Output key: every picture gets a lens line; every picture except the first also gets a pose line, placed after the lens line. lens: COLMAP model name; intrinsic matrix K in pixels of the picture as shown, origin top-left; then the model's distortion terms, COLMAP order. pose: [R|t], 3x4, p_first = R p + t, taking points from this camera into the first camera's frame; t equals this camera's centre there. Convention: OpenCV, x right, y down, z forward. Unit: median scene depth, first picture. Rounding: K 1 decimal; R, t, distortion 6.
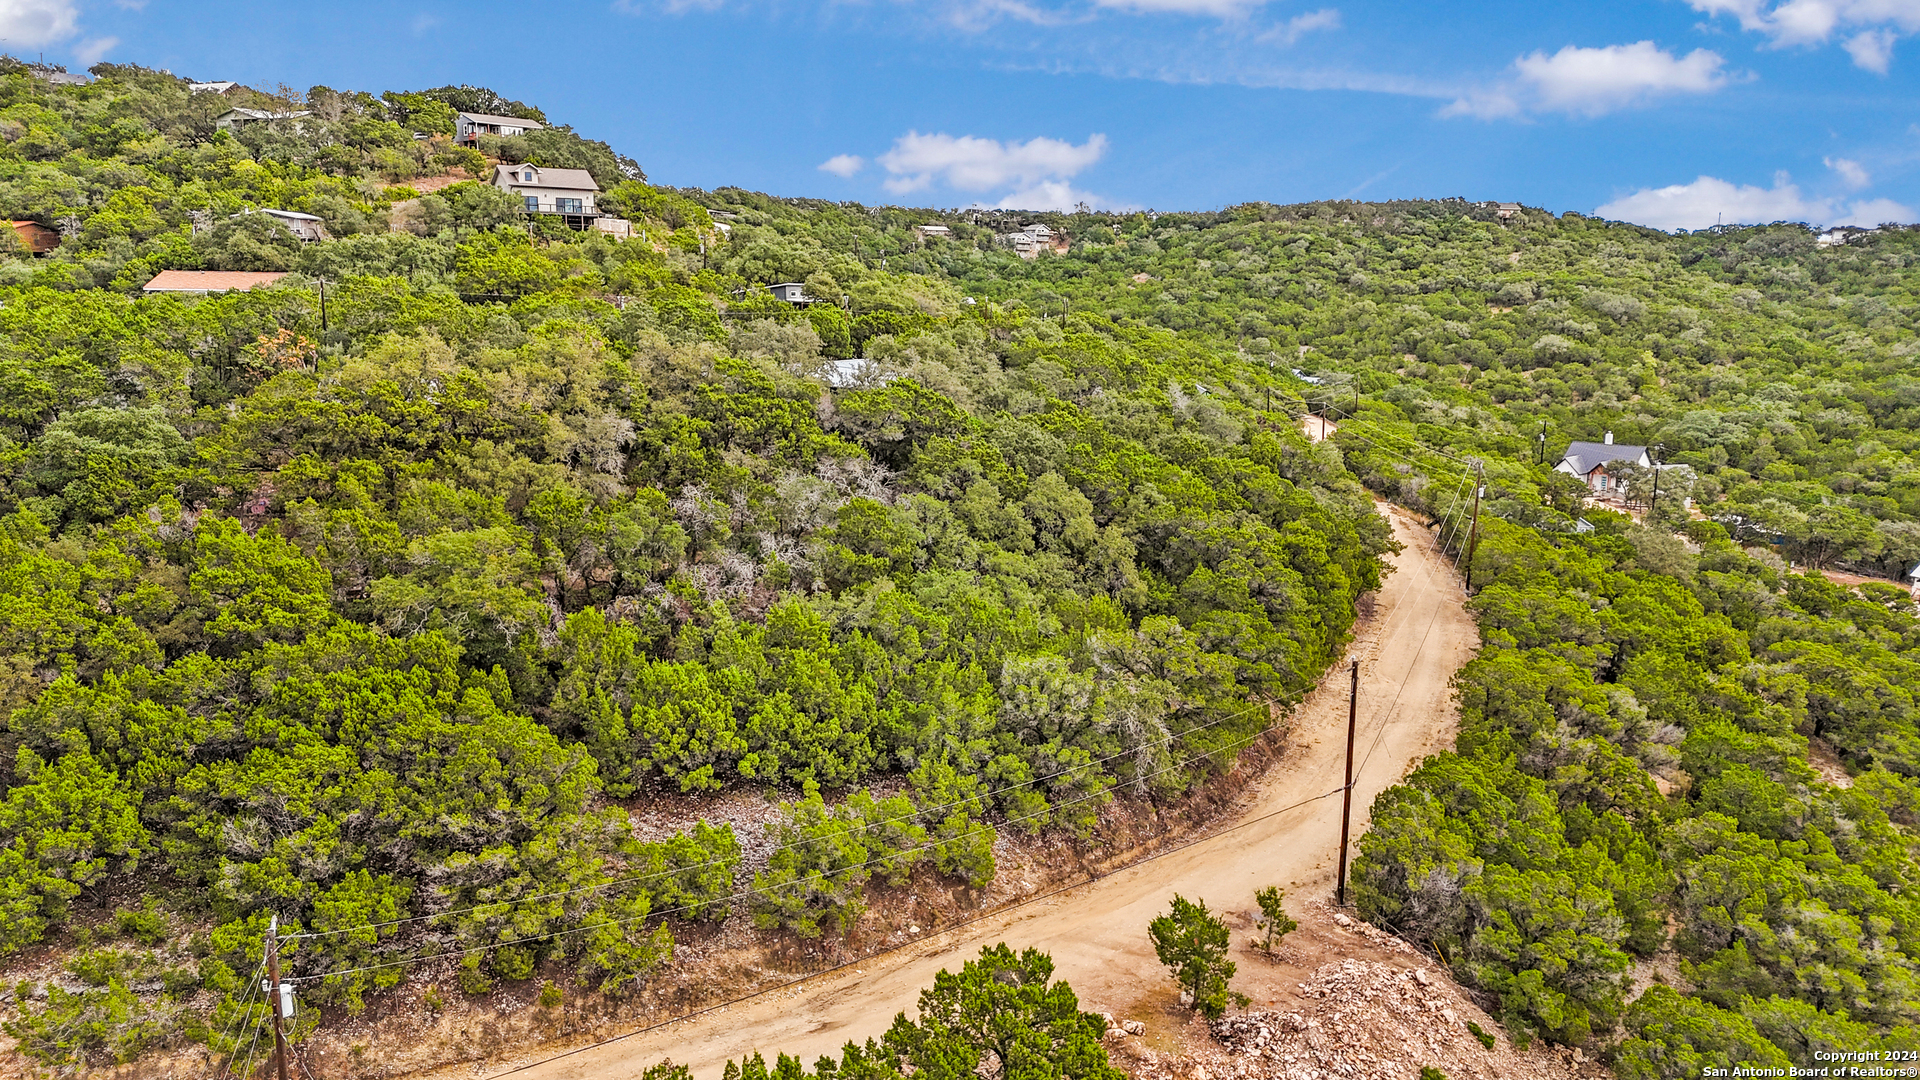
lens RADIAL K [[1397.5, 0, 958.2], [0, 1397.5, 533.5], [0, 0, 1]] dist [0.081658, -0.073818]
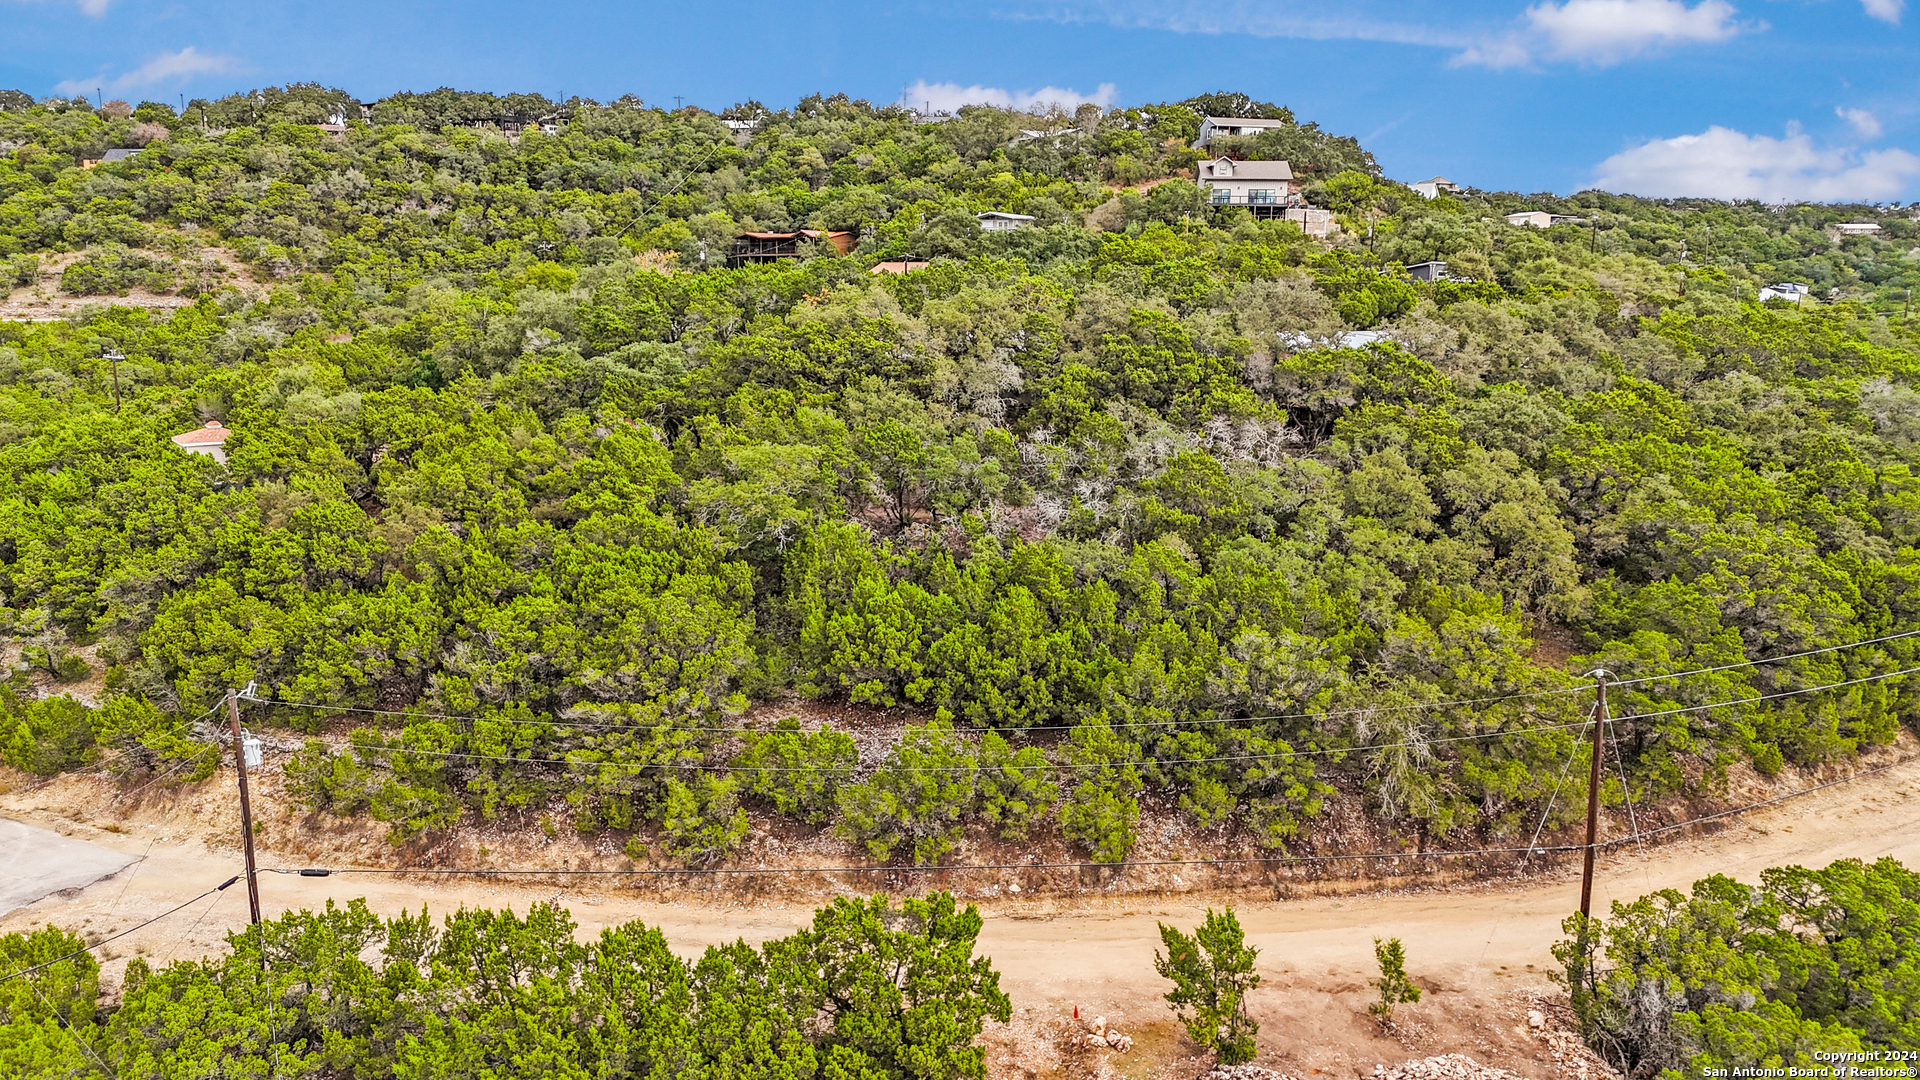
lens RADIAL K [[1397.5, 0, 958.2], [0, 1397.5, 533.5], [0, 0, 1]] dist [0.081658, -0.073818]
pose [[0.821499, 0.092146, -0.562715, 0.172187], [-0.101626, 0.994717, 0.014525, 0.016462], [0.561081, 0.045254, 0.826523, 0.083747]]
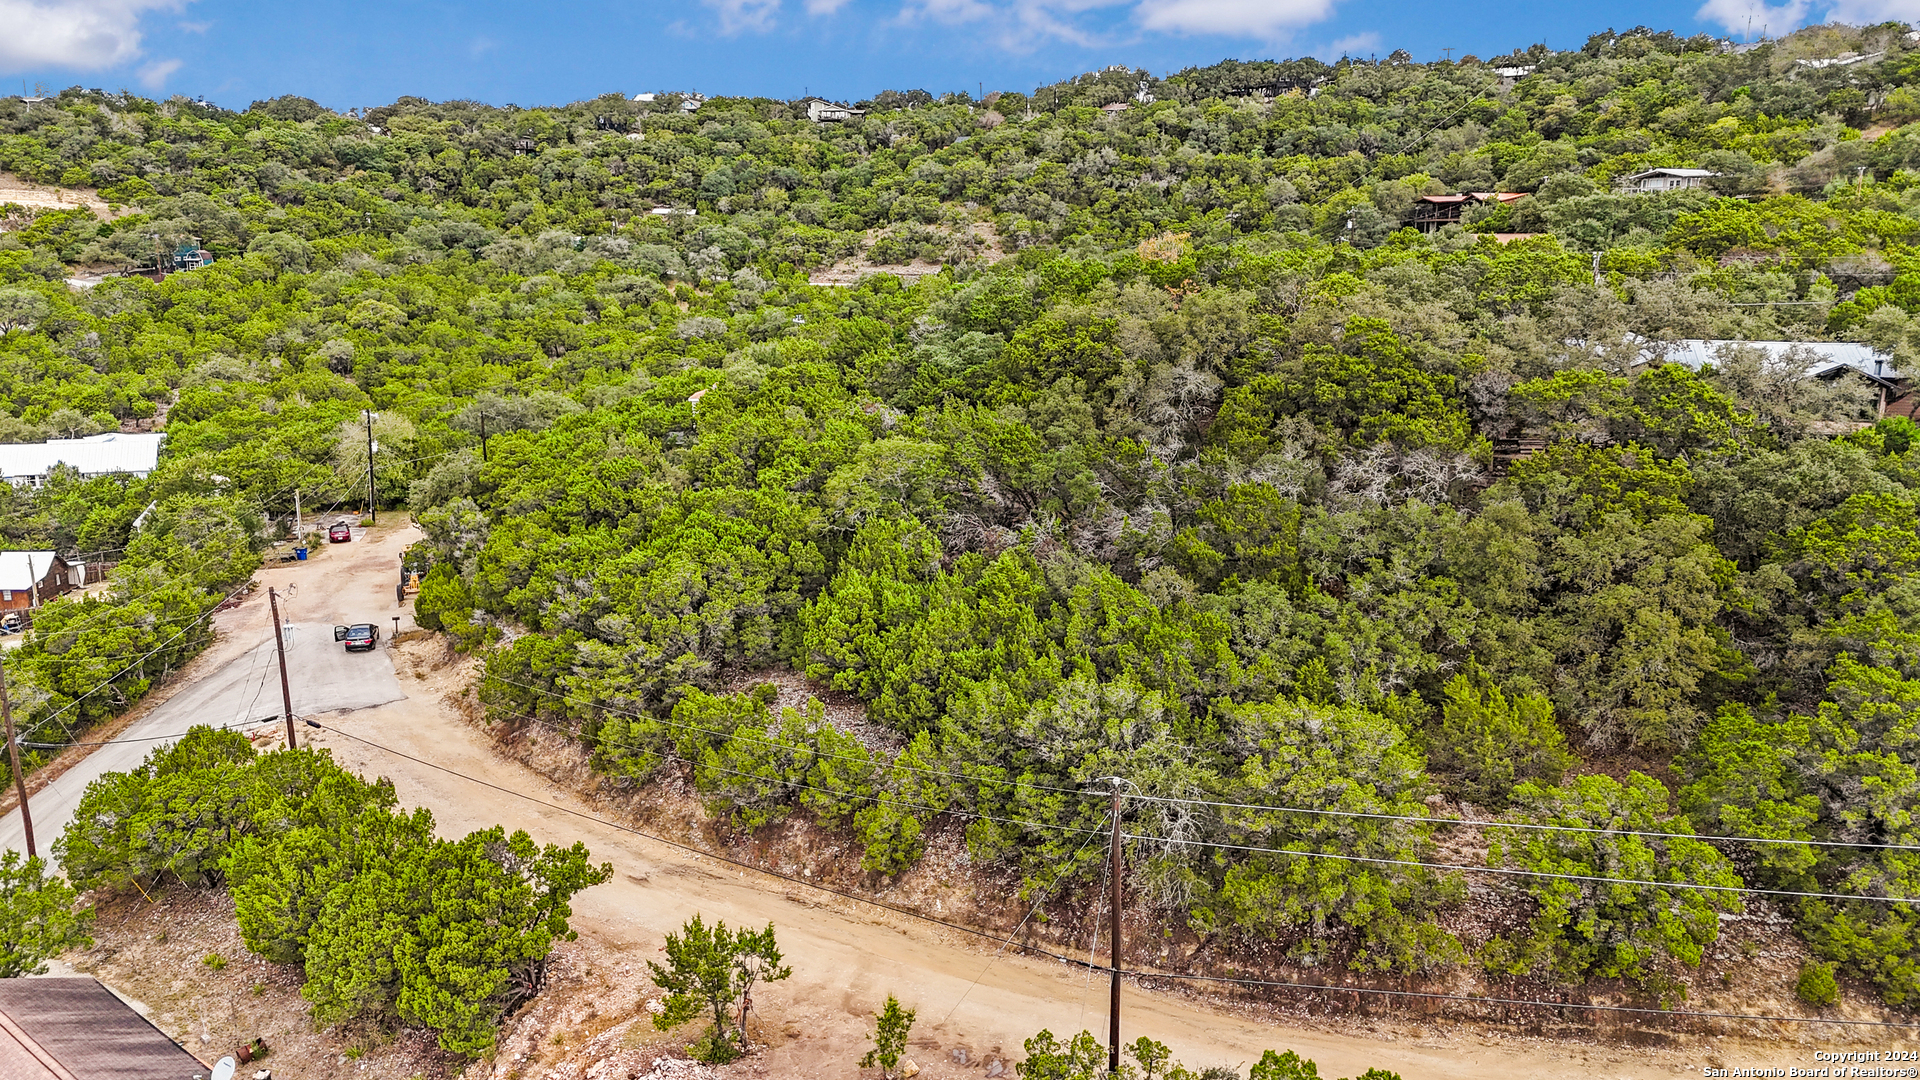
lens RADIAL K [[1401.6, 0, 960.0], [0, 1401.6, 540.0], [0, 0, 1]] dist [0.078702, -0.073176]
pose [[0.333675, 0.190009, -0.923341, 0.349075], [-0.171865, 0.975322, 0.138597, -0.041217], [0.926889, 0.112444, 0.358096, 0.285121]]
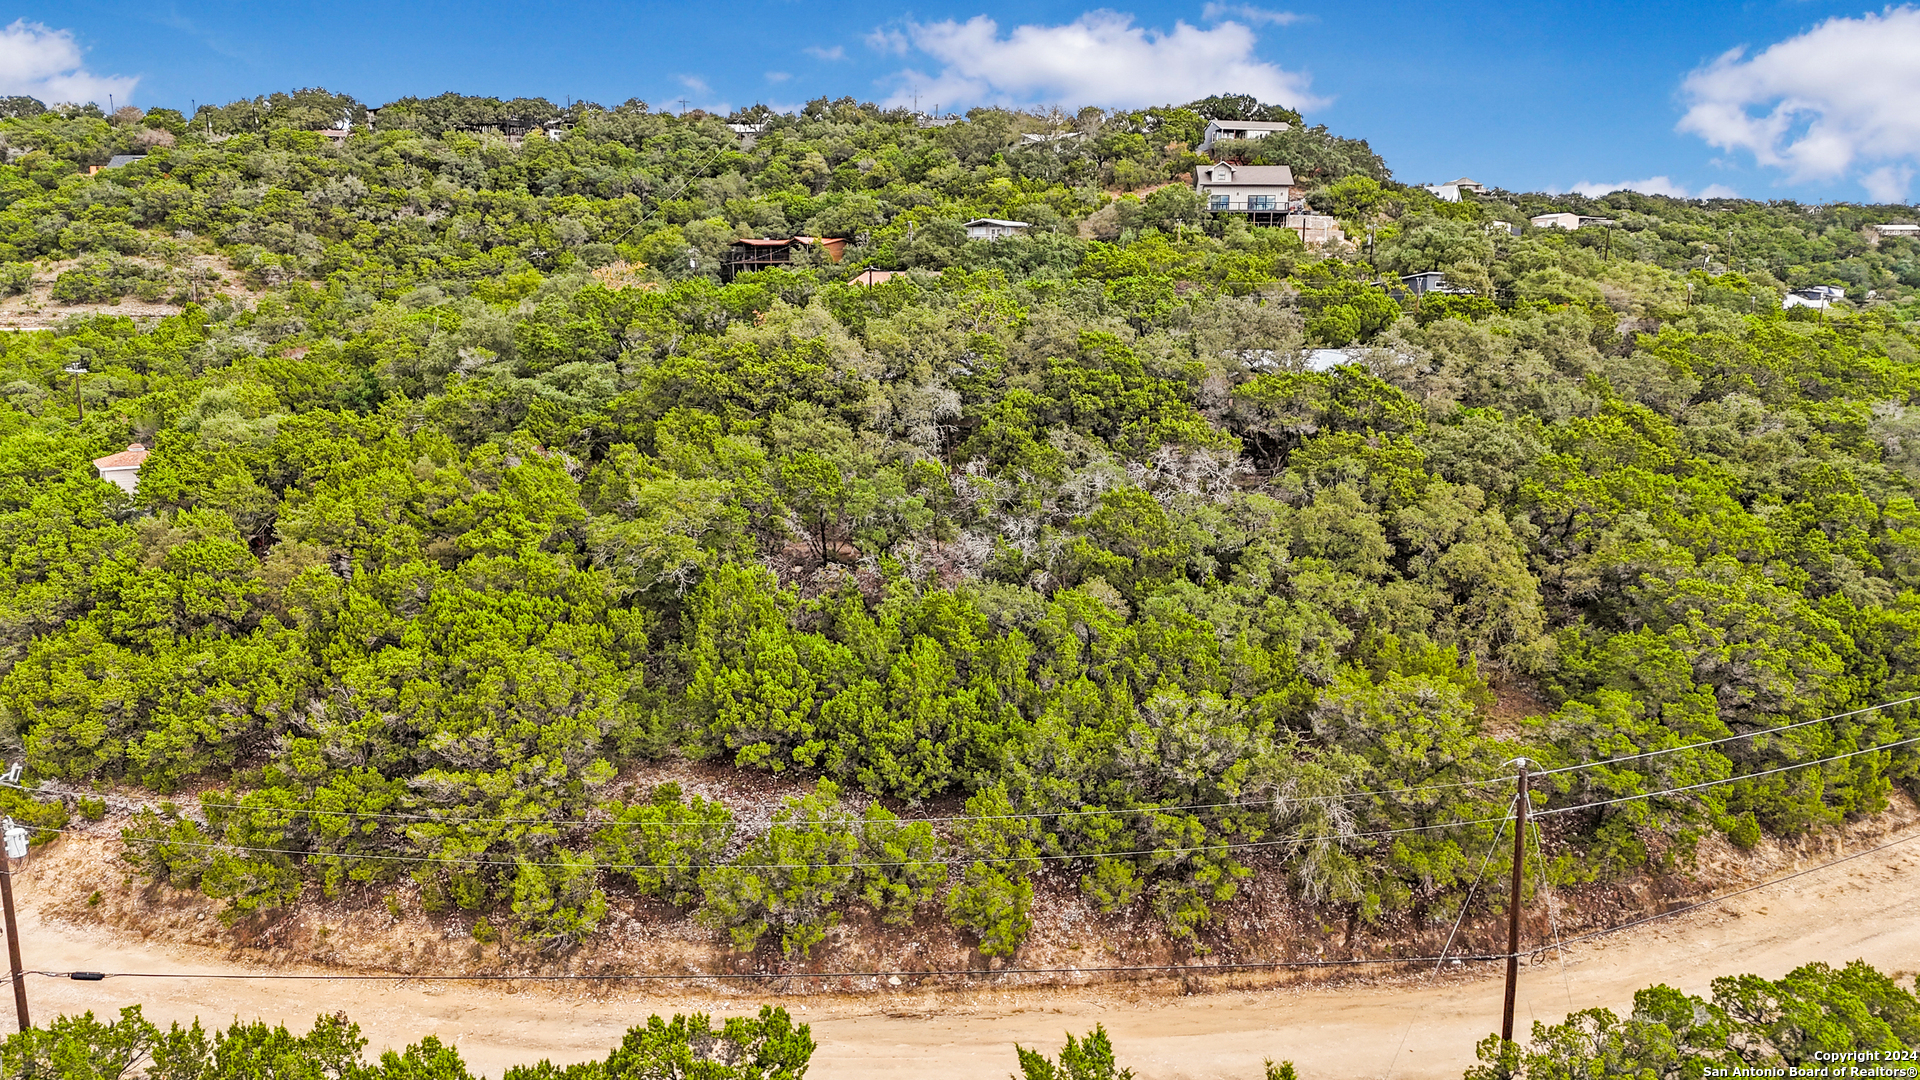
lens RADIAL K [[1397.5, 0, 958.2], [0, 1397.5, 533.5], [0, 0, 1]] dist [0.081658, -0.073818]
pose [[0.808838, 0.094190, -0.580439, 0.182598], [-0.104096, 0.994433, 0.016313, -0.000002], [0.578745, 0.047227, 0.814140, 0.130626]]
